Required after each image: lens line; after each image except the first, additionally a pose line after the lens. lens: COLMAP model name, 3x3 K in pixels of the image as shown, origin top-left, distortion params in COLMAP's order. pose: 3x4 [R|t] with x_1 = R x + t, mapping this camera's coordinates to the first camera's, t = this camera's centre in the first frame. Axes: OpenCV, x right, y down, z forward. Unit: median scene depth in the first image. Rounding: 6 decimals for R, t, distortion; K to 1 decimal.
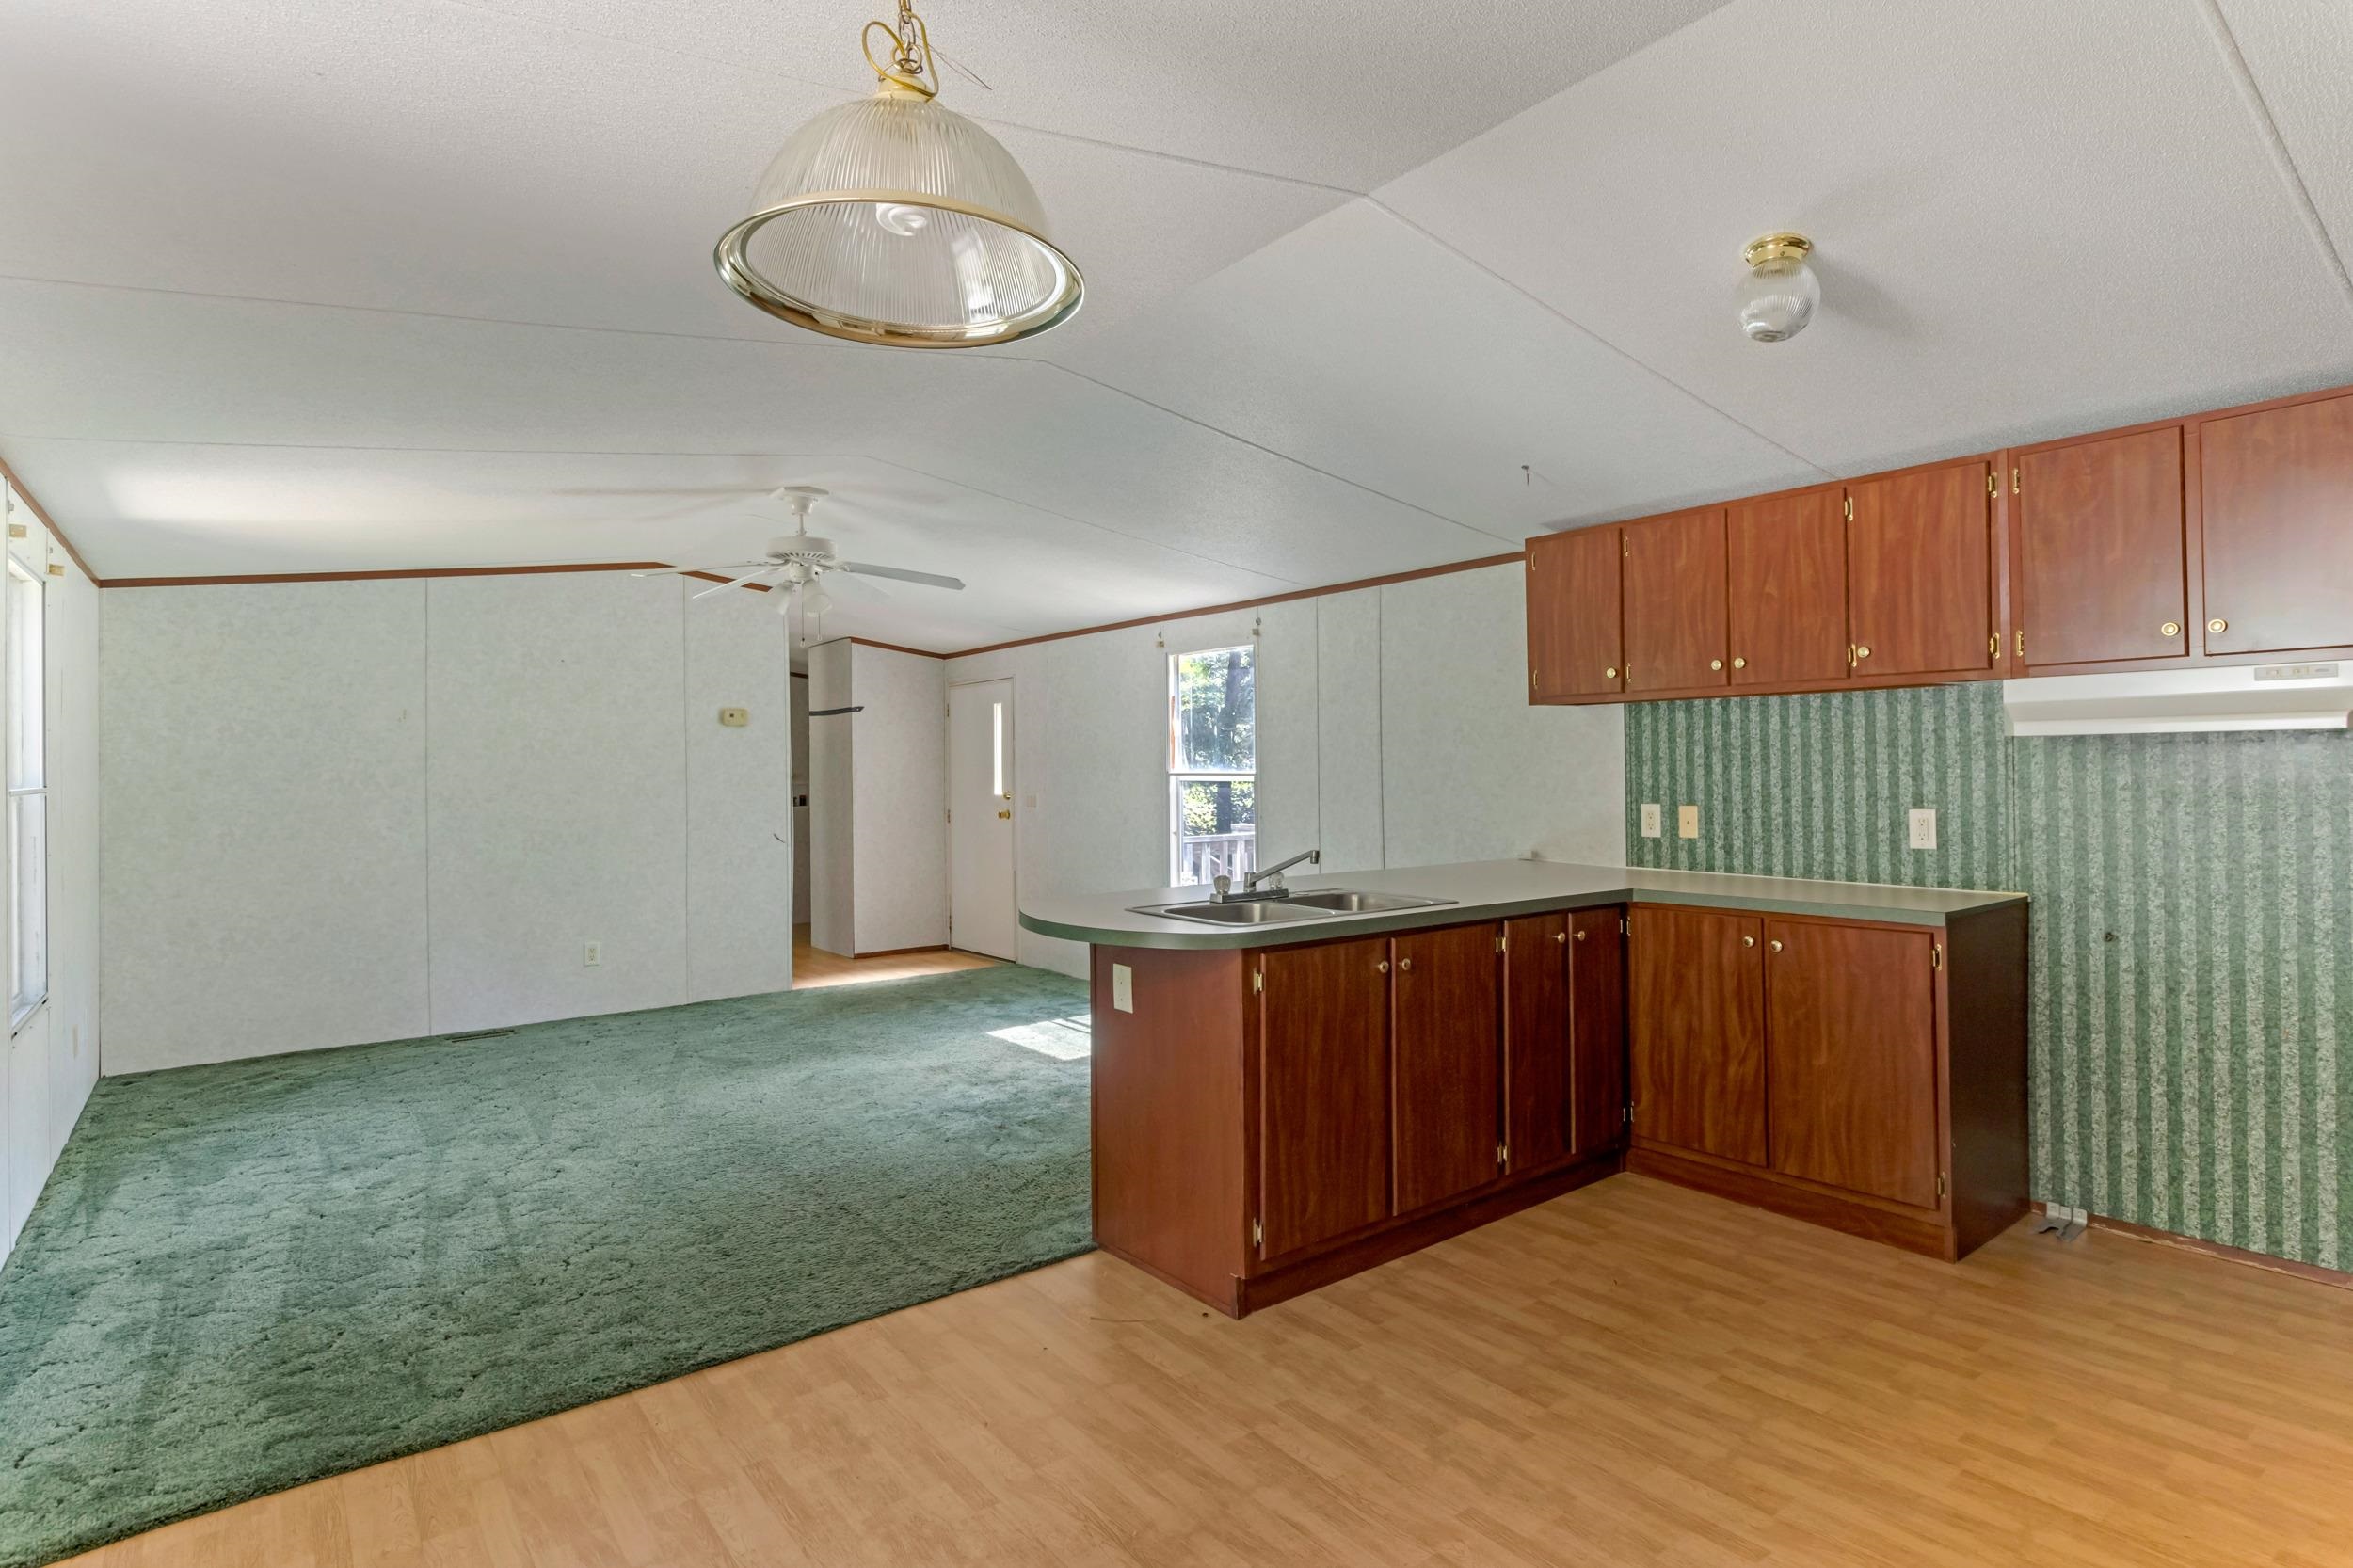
lens RADIAL K [[1167.0, 0, 1182.5], [0, 1167.0, 775.8], [0, 0, 1]] dist [-0.000775, 0.000034]
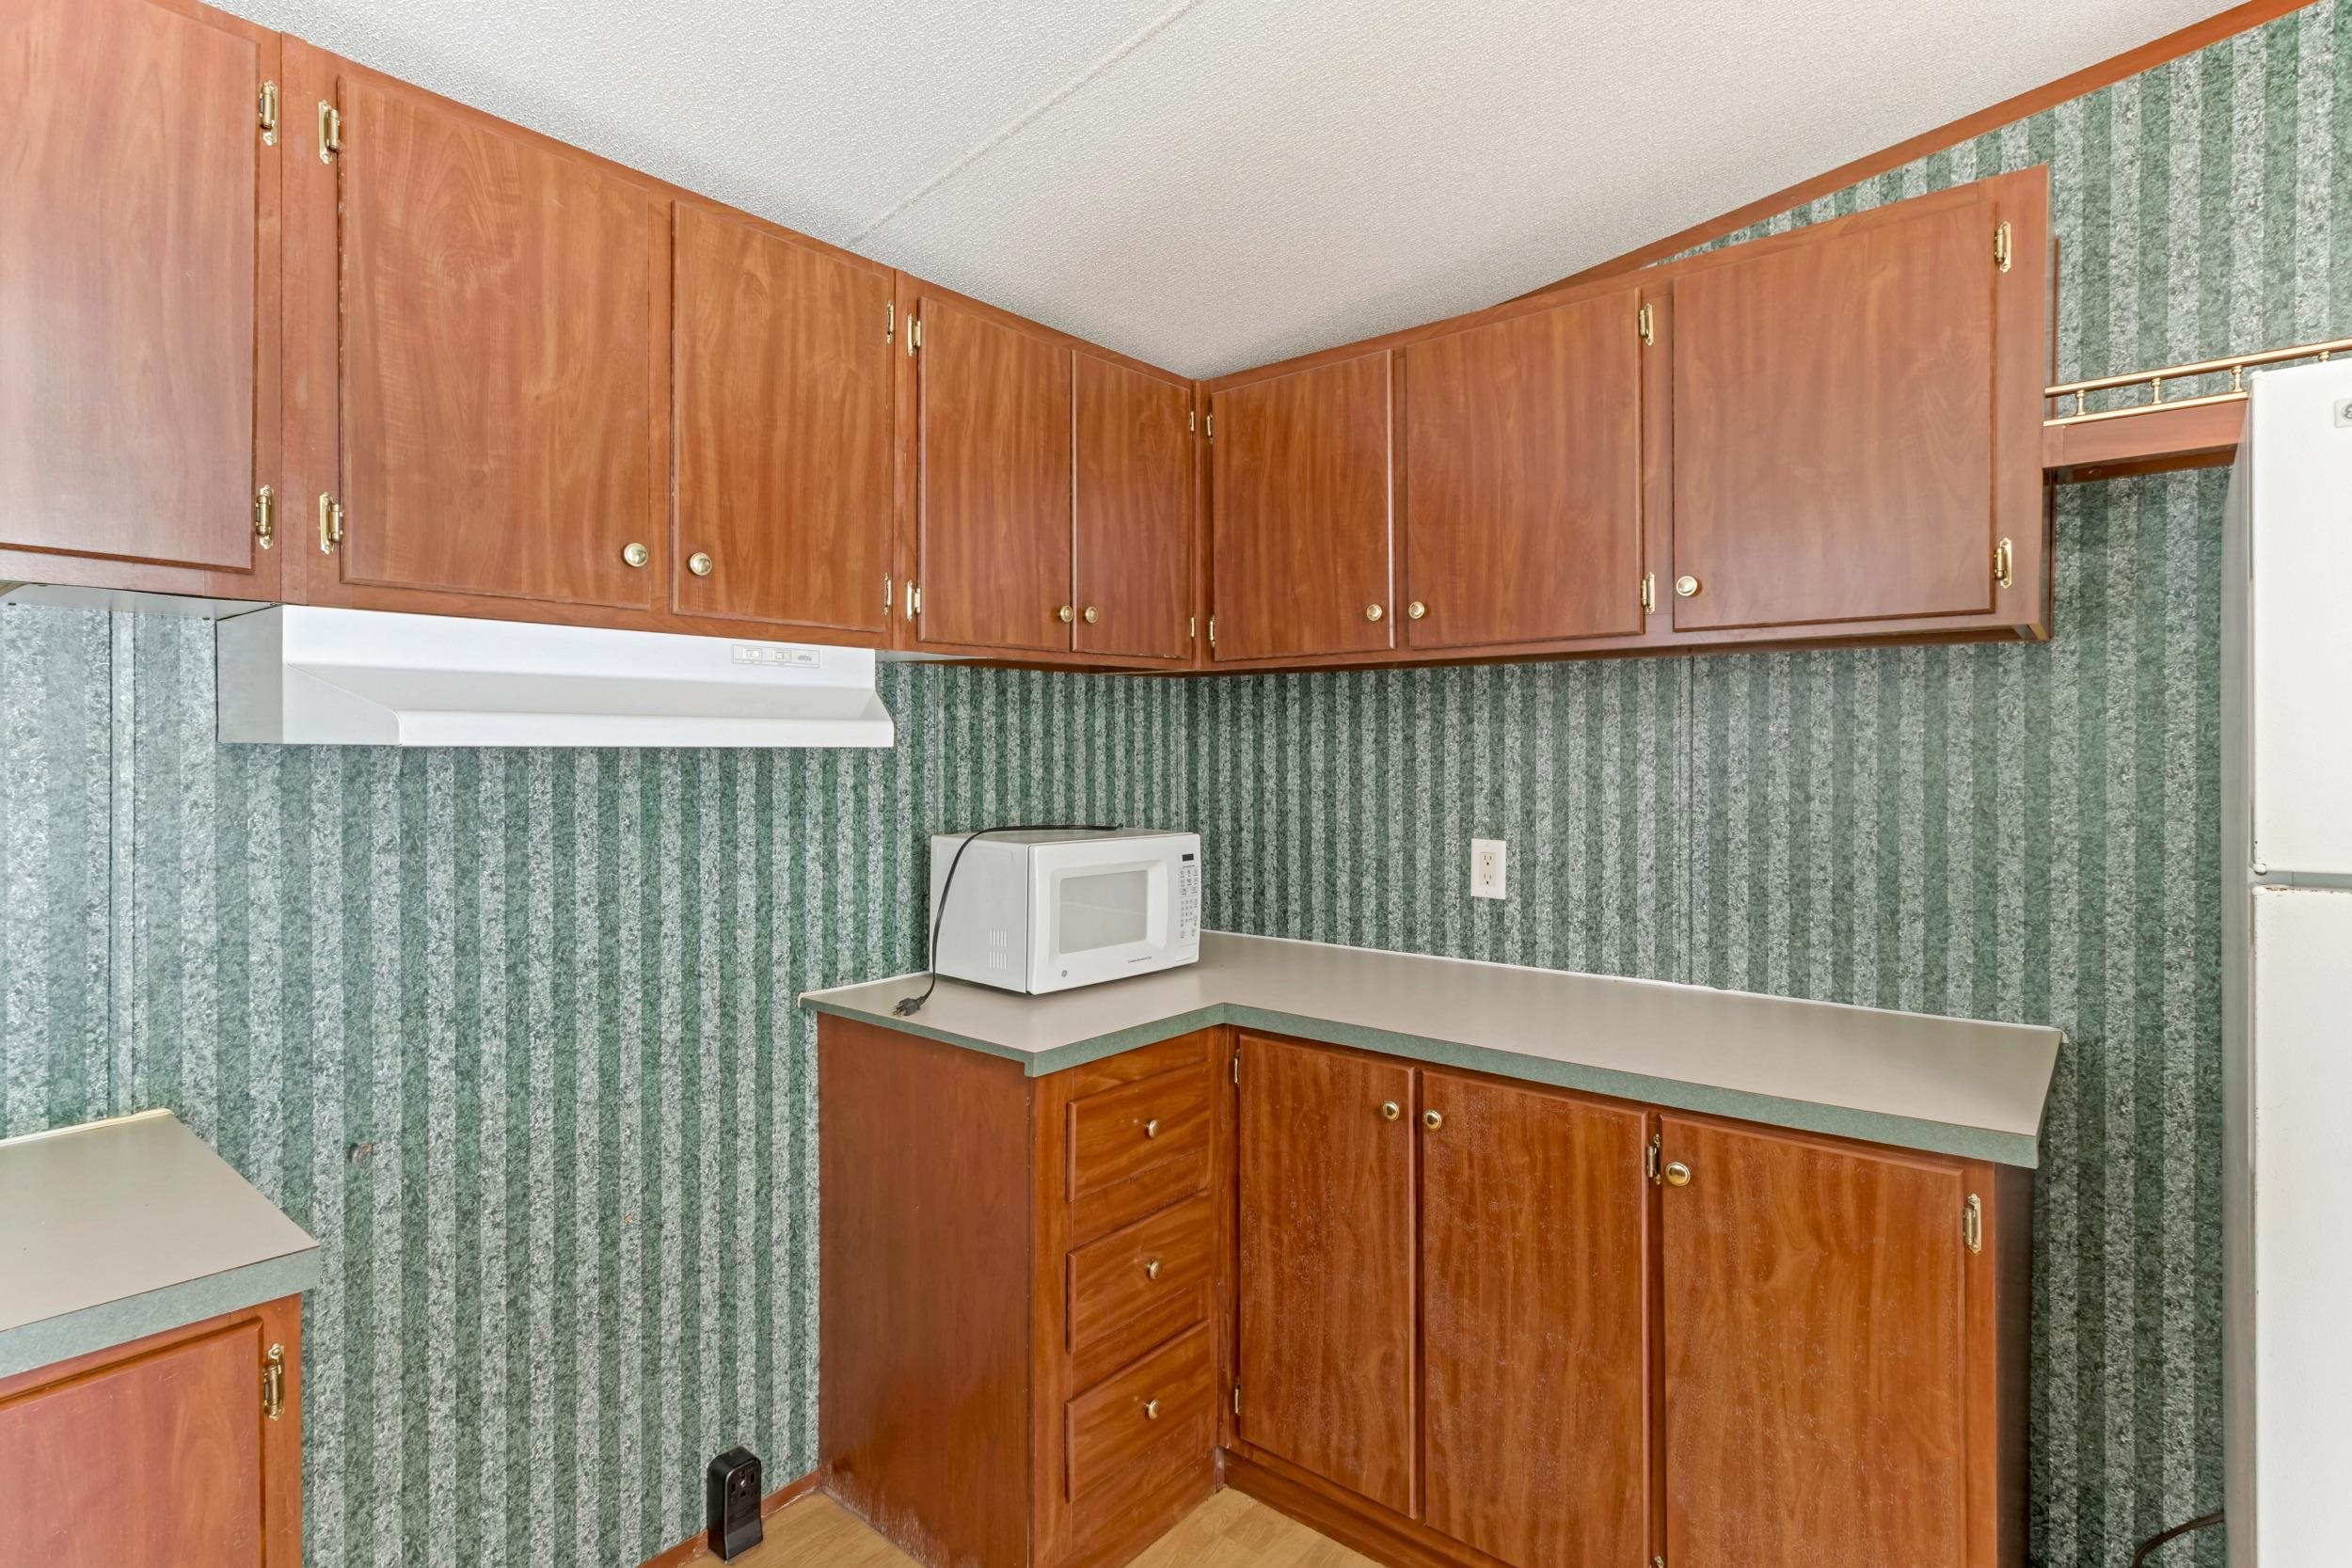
lens RADIAL K [[1134.1, 0, 1198.0], [0, 1134.1, 745.2], [0, 0, 1]] dist [0.004637, 0.001655]
pose [[-0.198499, 0.003113, 0.980096, 0.224784], [-0.001779, 0.999992, -0.003537, -0.029907], [-0.980100, -0.002445, -0.198491, 0.670822]]
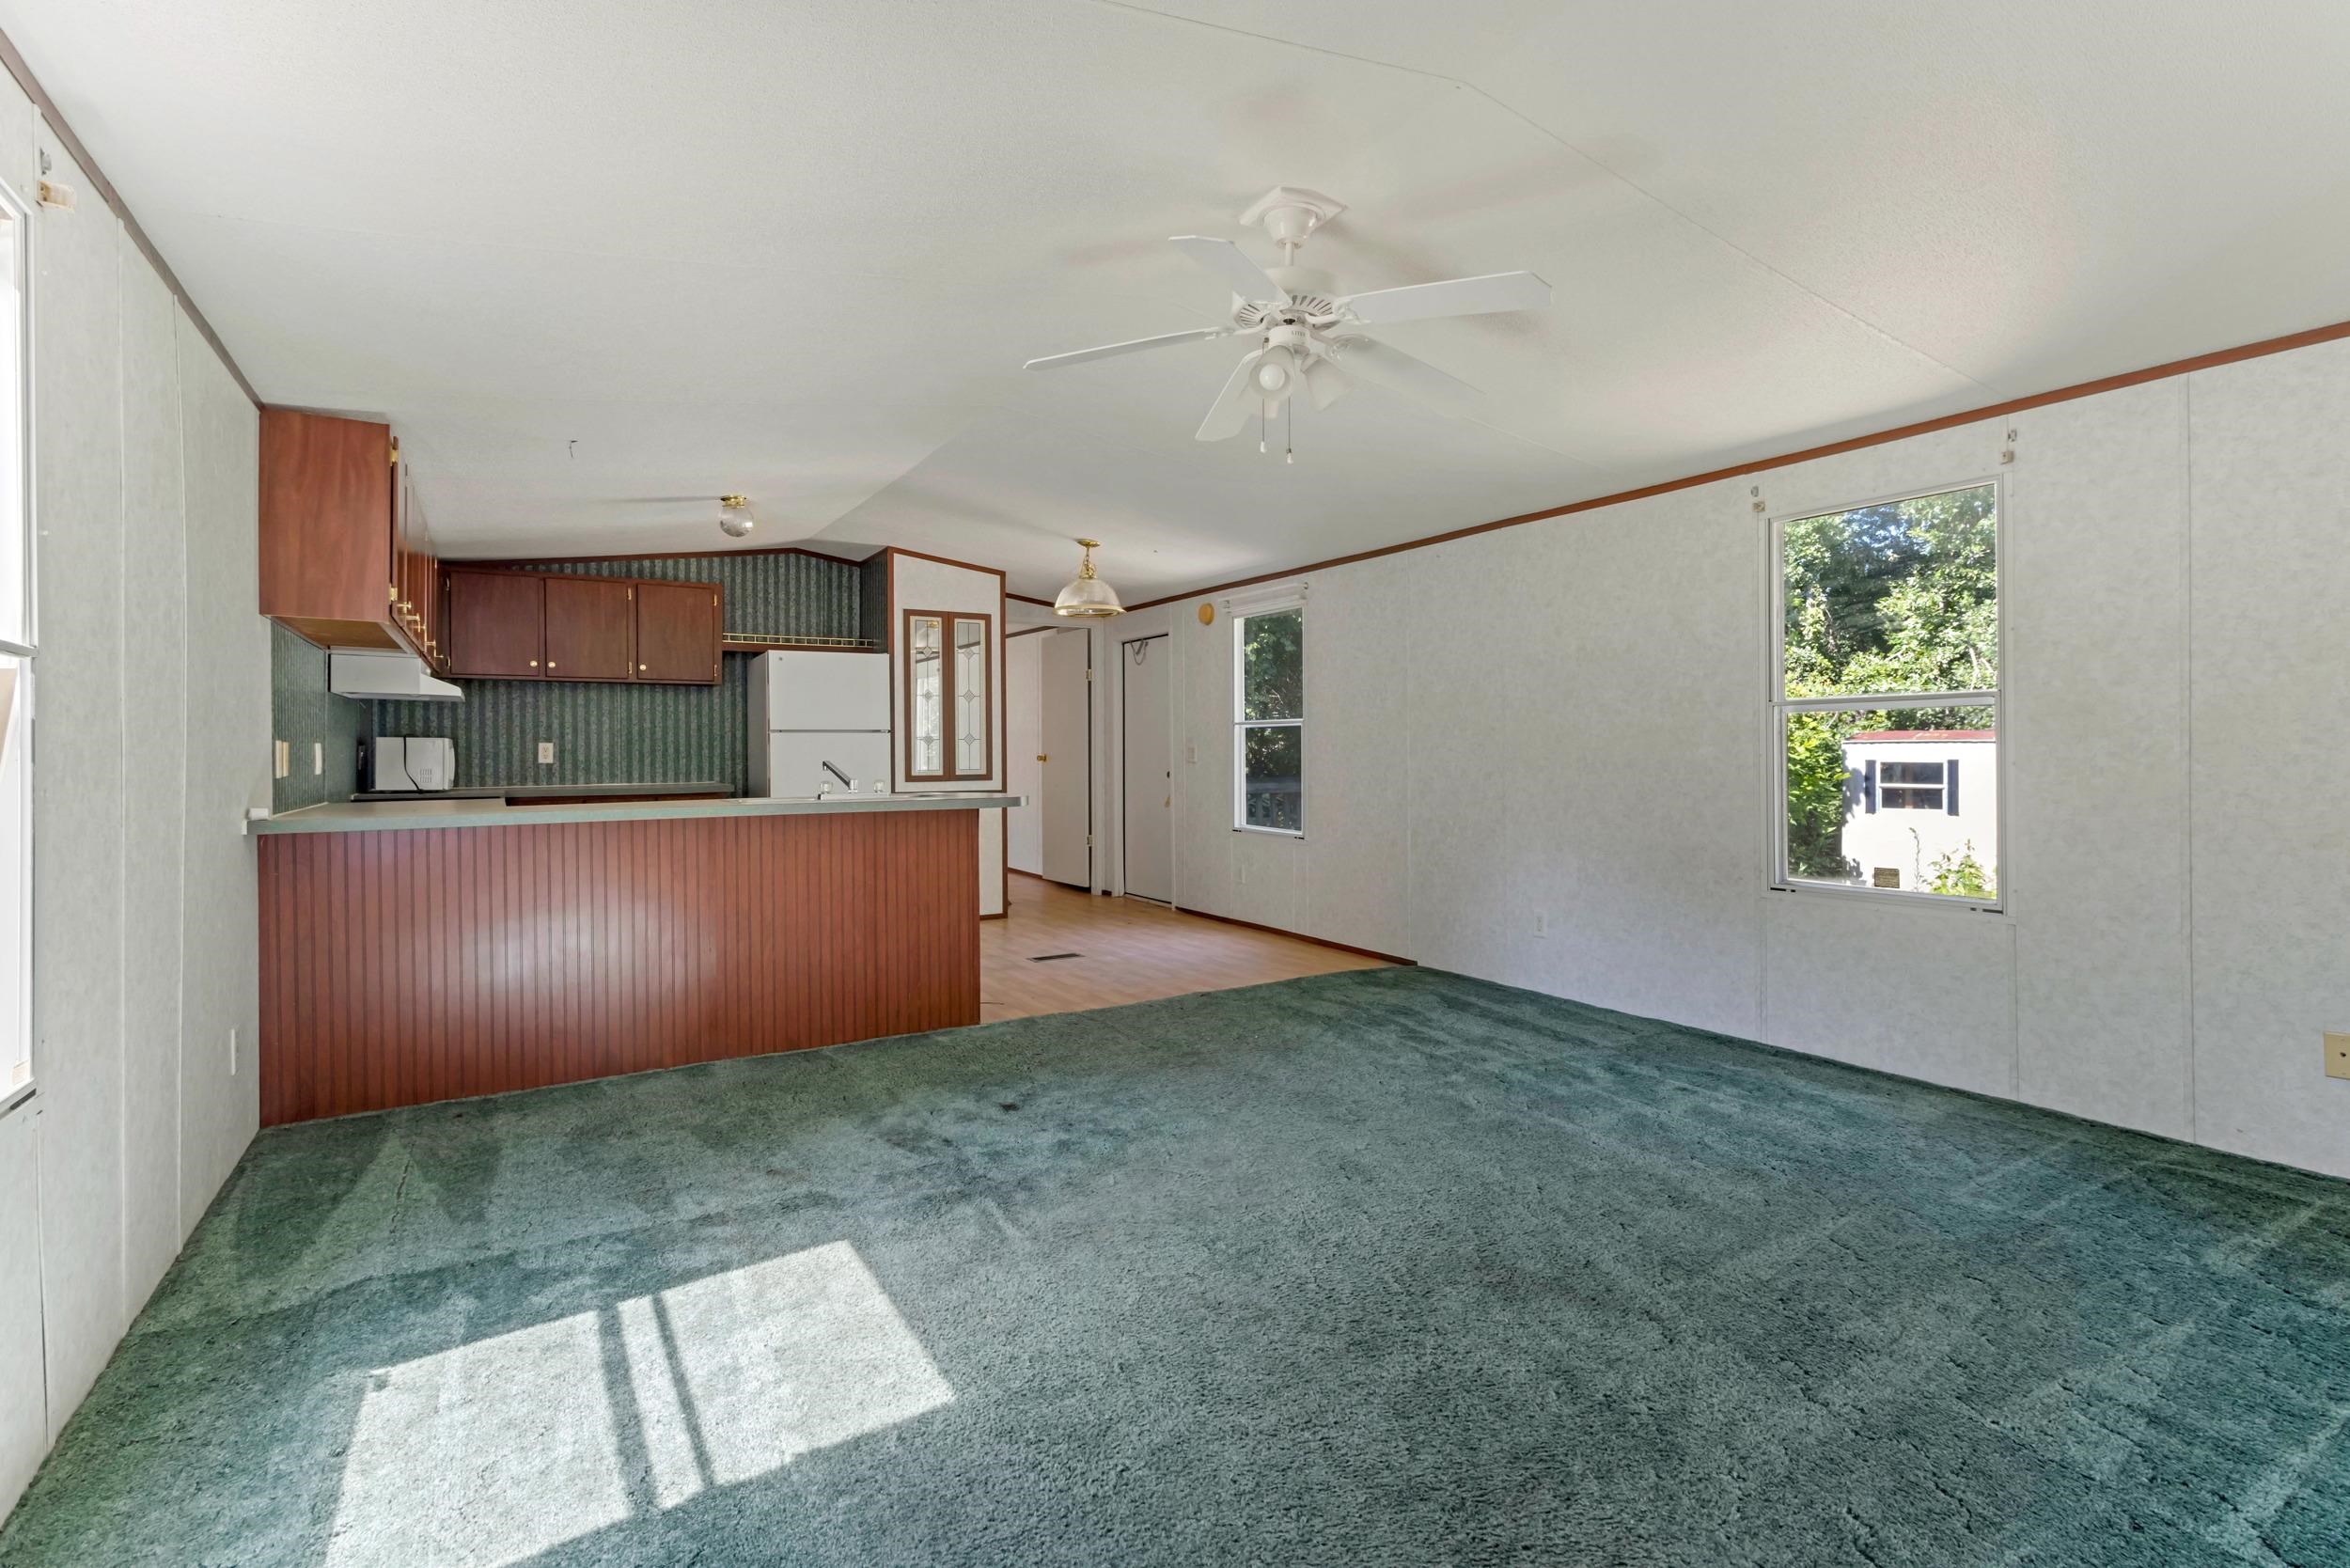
lens RADIAL K [[1133.2, 0, 1198.8], [0, 1133.2, 770.2], [0, 0, 1]] dist [0.004637, 0.001655]
pose [[-0.991595, 0.000866, 0.129378, -0.479326], [0.002859, 0.999880, 0.015223, 0.041453], [-0.129349, 0.015465, -0.991479, 2.095763]]
